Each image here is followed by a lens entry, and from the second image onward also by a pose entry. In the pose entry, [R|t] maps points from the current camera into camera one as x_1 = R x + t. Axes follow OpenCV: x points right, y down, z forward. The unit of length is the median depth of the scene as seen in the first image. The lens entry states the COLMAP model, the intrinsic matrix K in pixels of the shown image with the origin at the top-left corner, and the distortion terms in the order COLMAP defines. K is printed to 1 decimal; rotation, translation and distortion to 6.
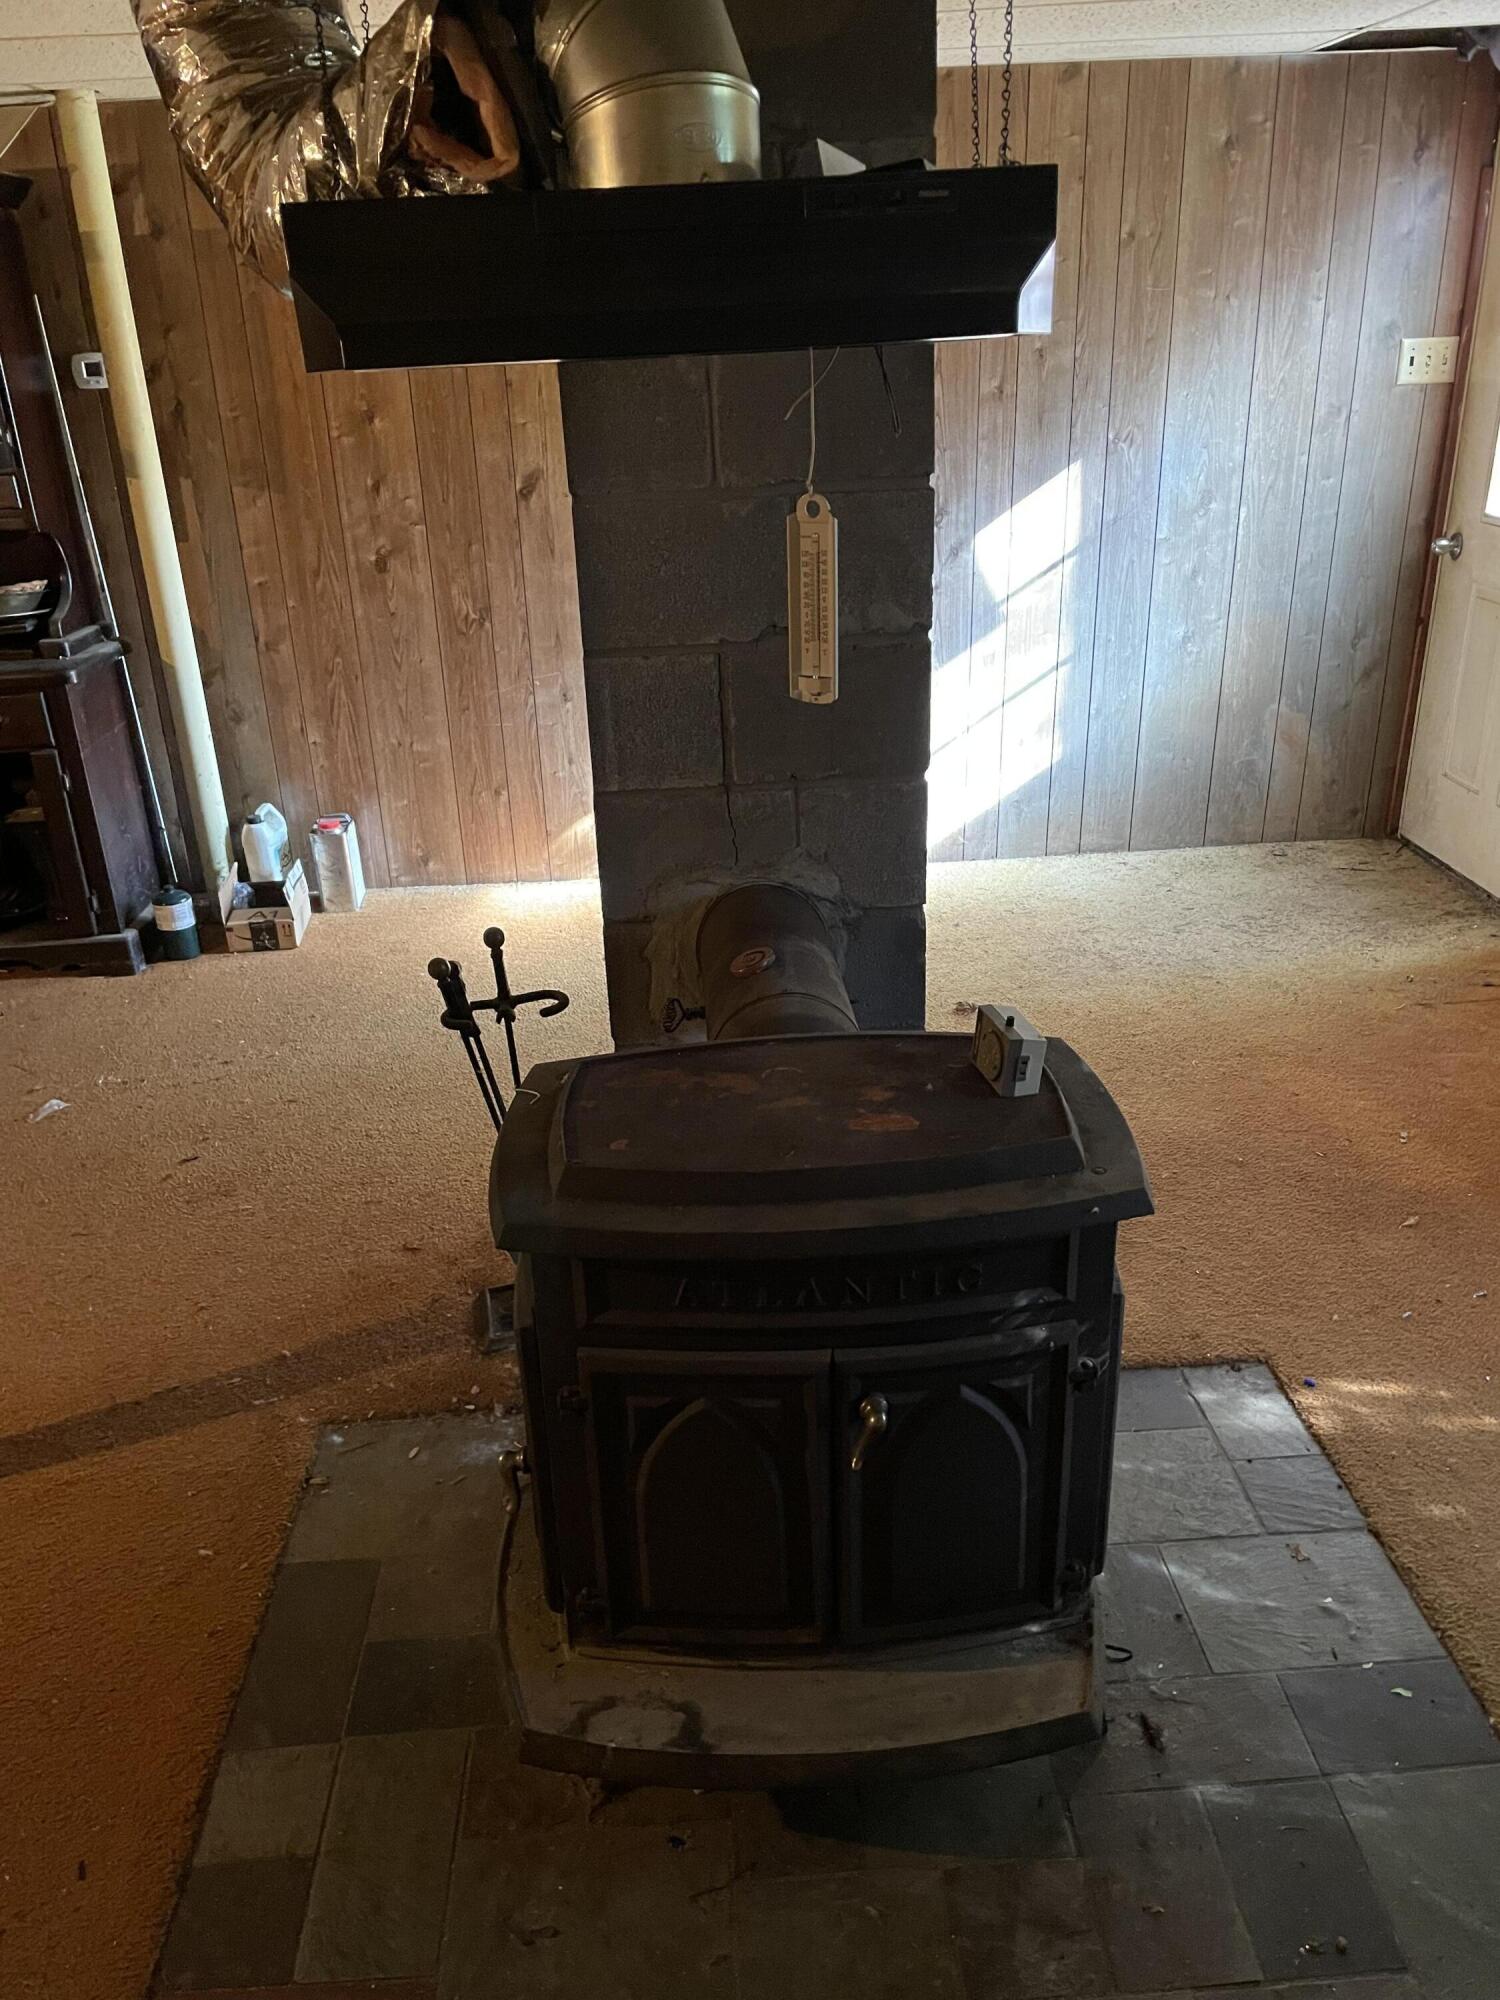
lens RADIAL K [[1502.9, 0, 750.0], [0, 1502.9, 1000.0], [0, 0, 1]] dist [0.094753, -0.137718]
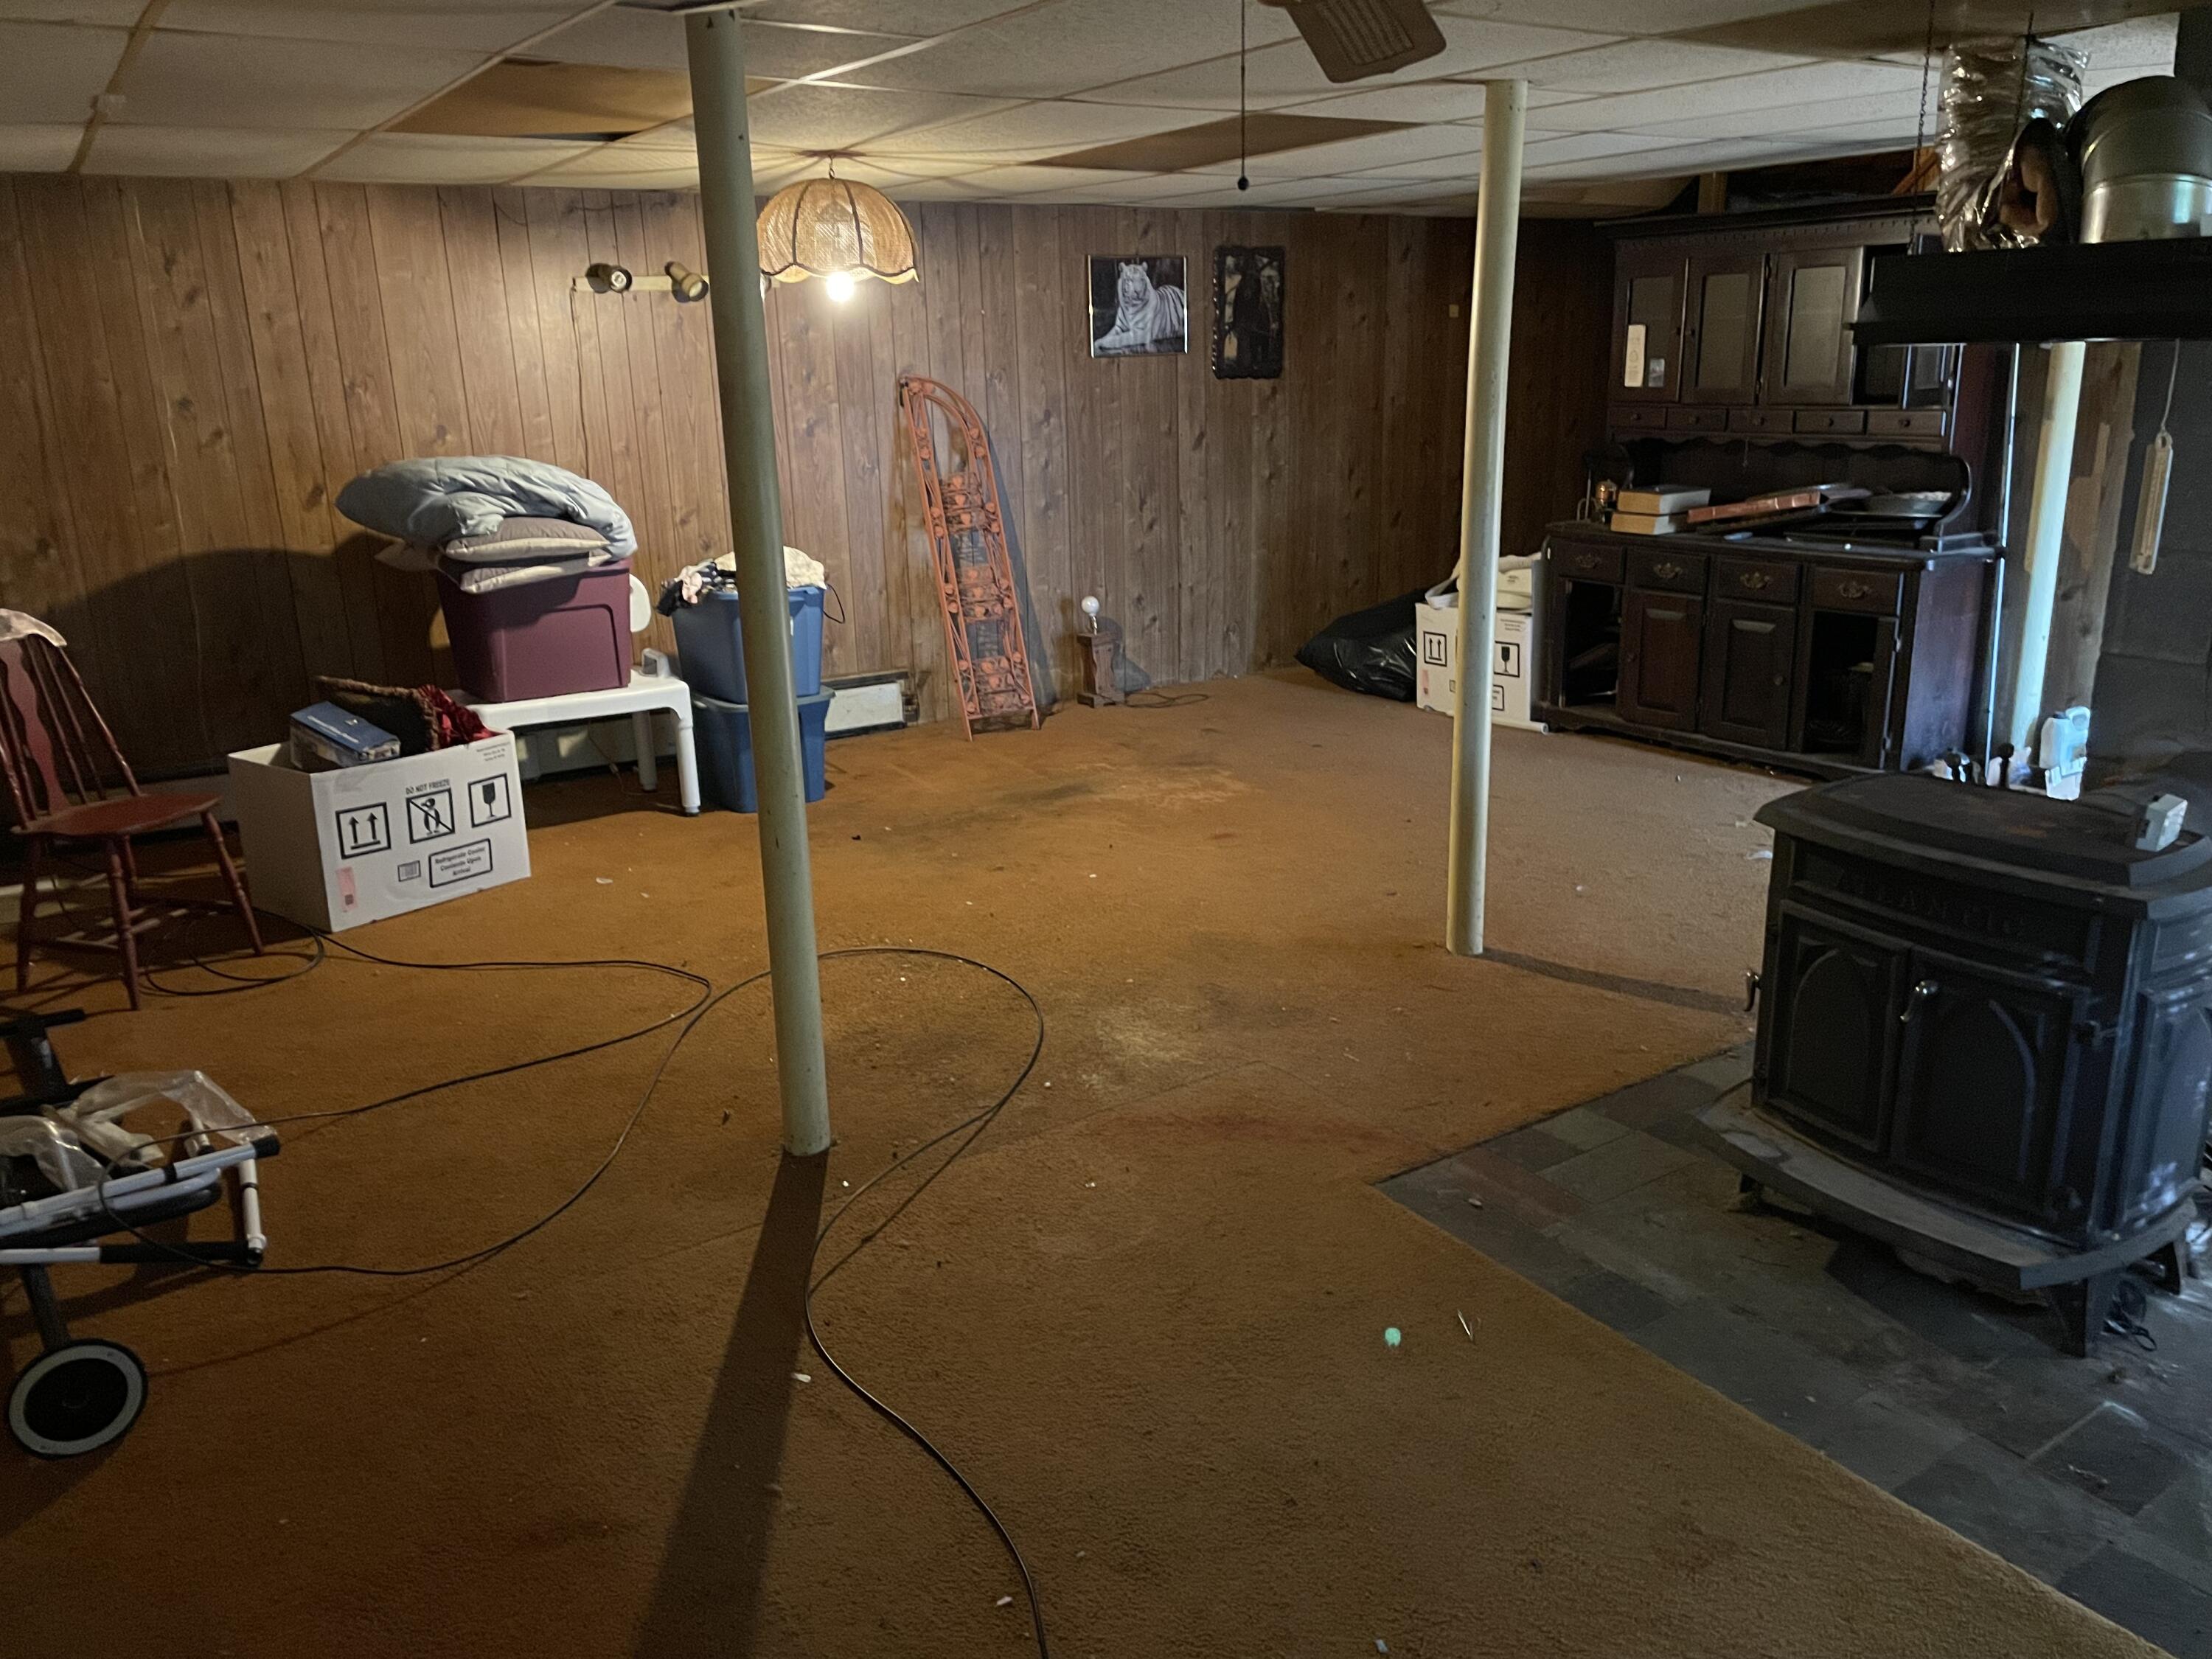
lens RADIAL K [[1662.3, 0, 1106.0], [0, 1662.3, 829.5], [0, 0, 1]] dist [0.094753, -0.137718]
pose [[0.503810, 0.258528, -0.824220, 0.846078], [-0.335362, 0.937859, 0.089181, 0.196870], [0.796058, 0.231482, 0.559203, -0.558871]]
